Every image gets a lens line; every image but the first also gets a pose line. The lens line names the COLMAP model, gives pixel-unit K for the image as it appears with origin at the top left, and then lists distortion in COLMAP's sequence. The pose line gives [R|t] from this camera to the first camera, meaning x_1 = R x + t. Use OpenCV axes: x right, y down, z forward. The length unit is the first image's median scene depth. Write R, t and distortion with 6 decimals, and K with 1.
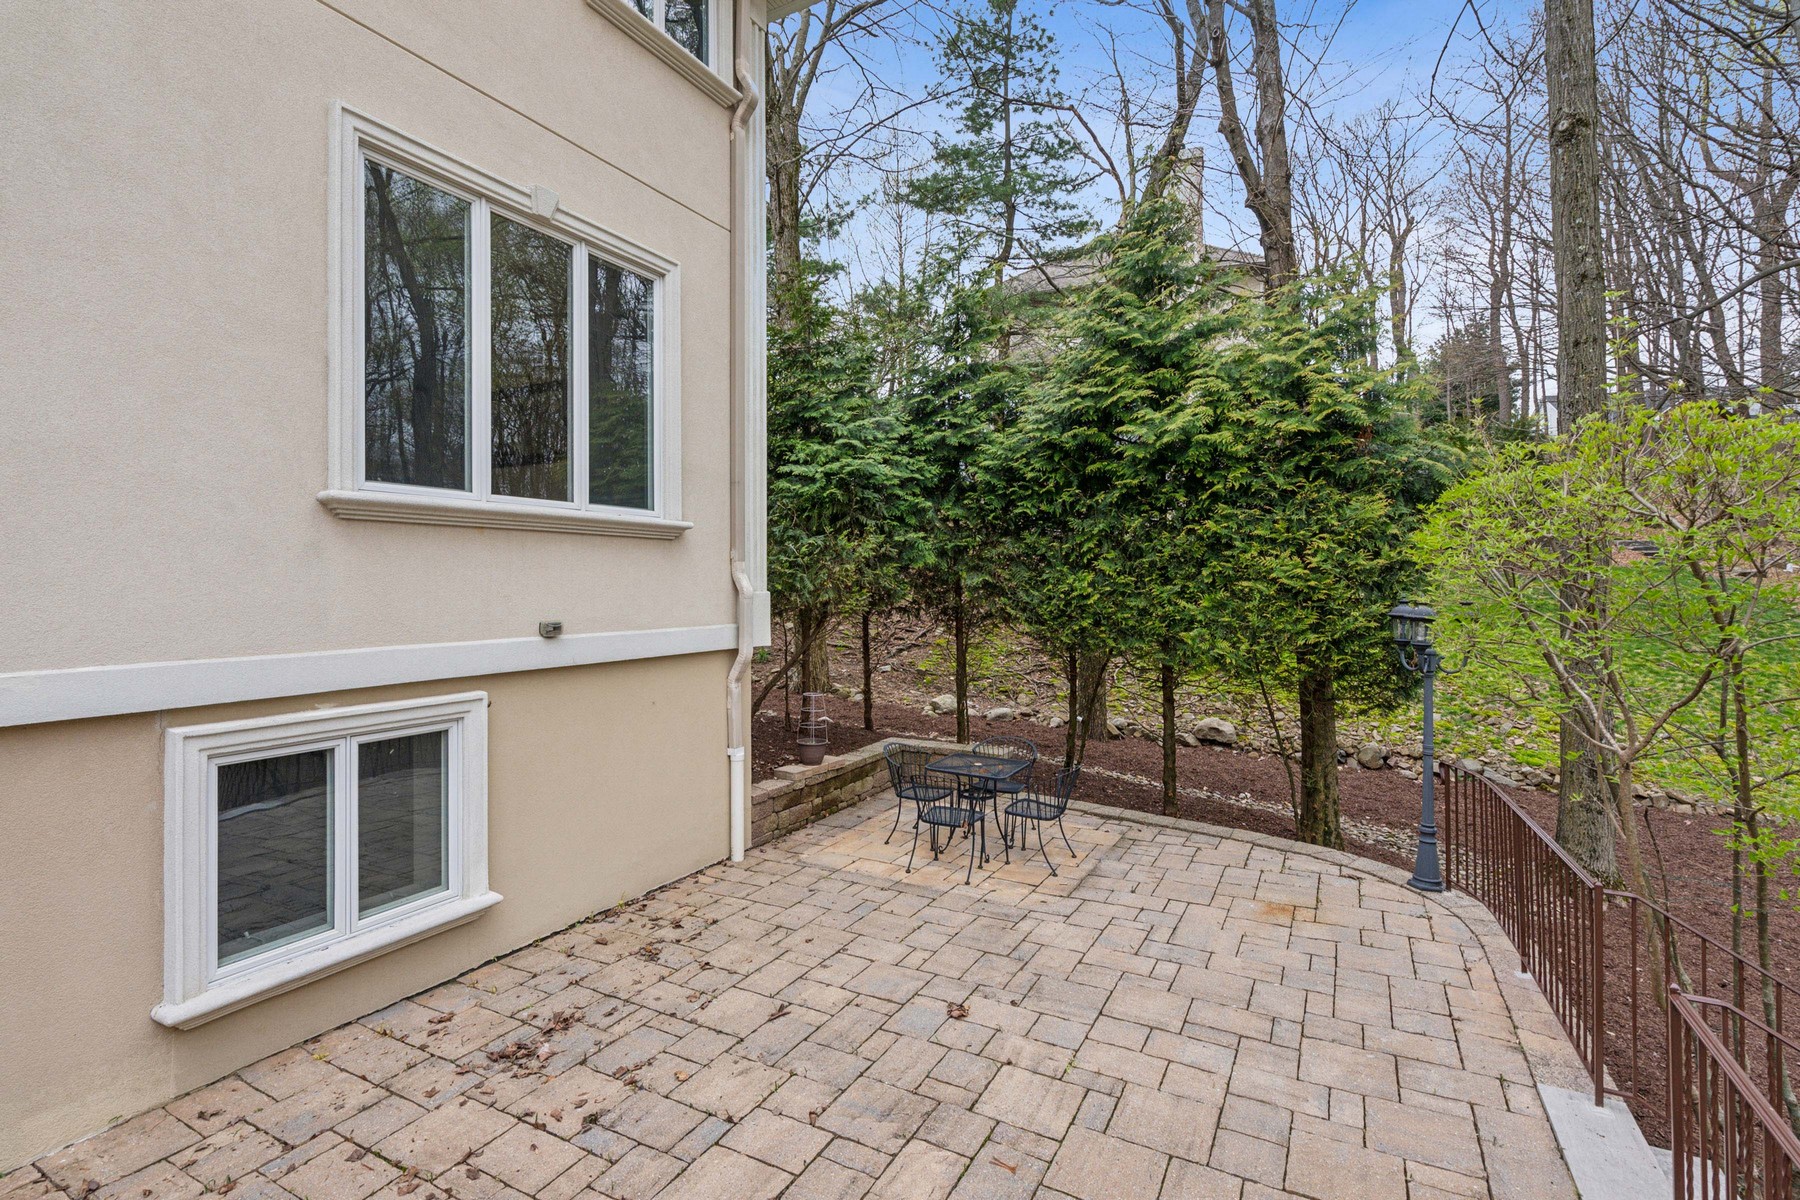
lens RADIAL K [[820.6, 0, 900.0], [0, 820.6, 600.0], [0, 0, 1]] dist [-0.031592, 0.019904]
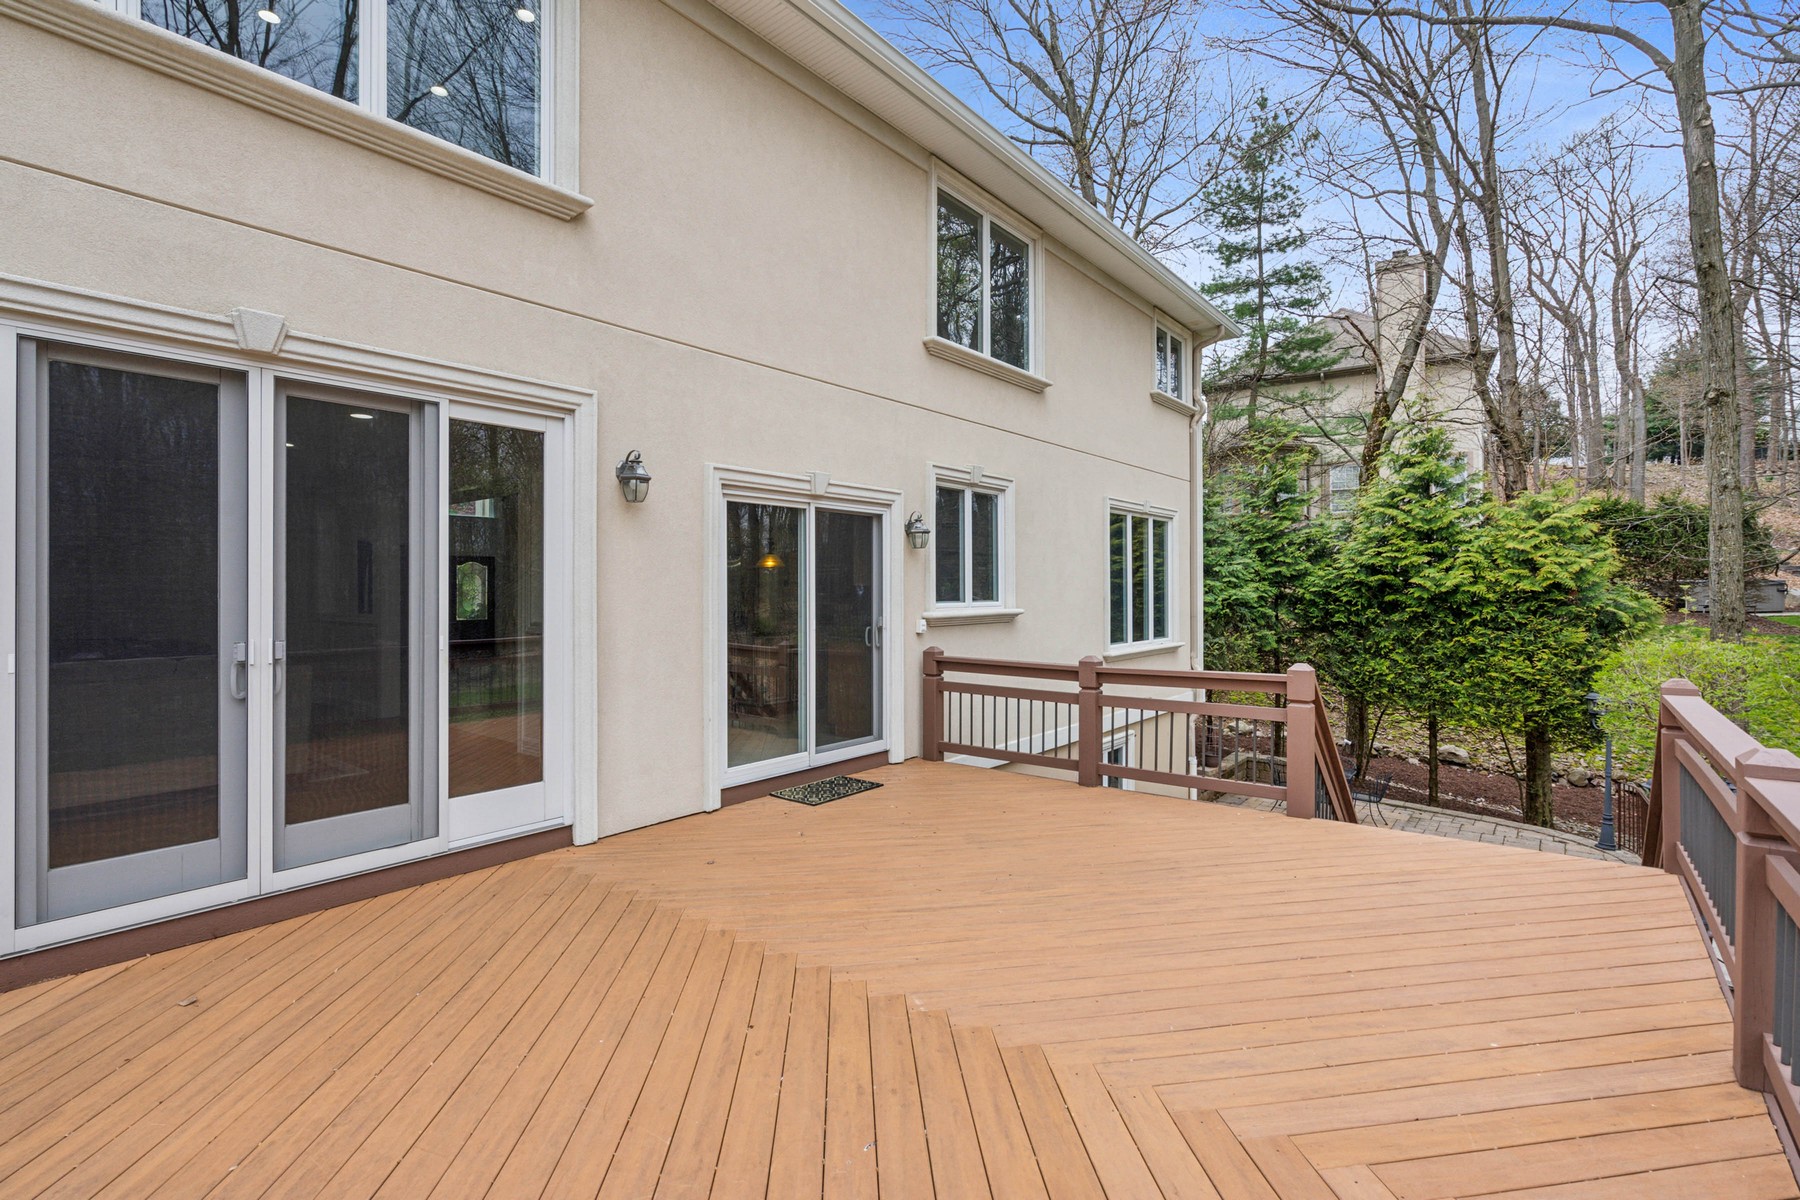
lens RADIAL K [[796.4, 0, 894.9], [0, 796.4, 614.8], [0, 0, 1]] dist [-0.016065, -0.000112]
pose [[0.979997, 0.004548, -0.198962, -0.477772], [-0.002393, 0.999936, 0.011069, -0.156356], [0.199000, -0.010372, 0.979945, -0.871794]]
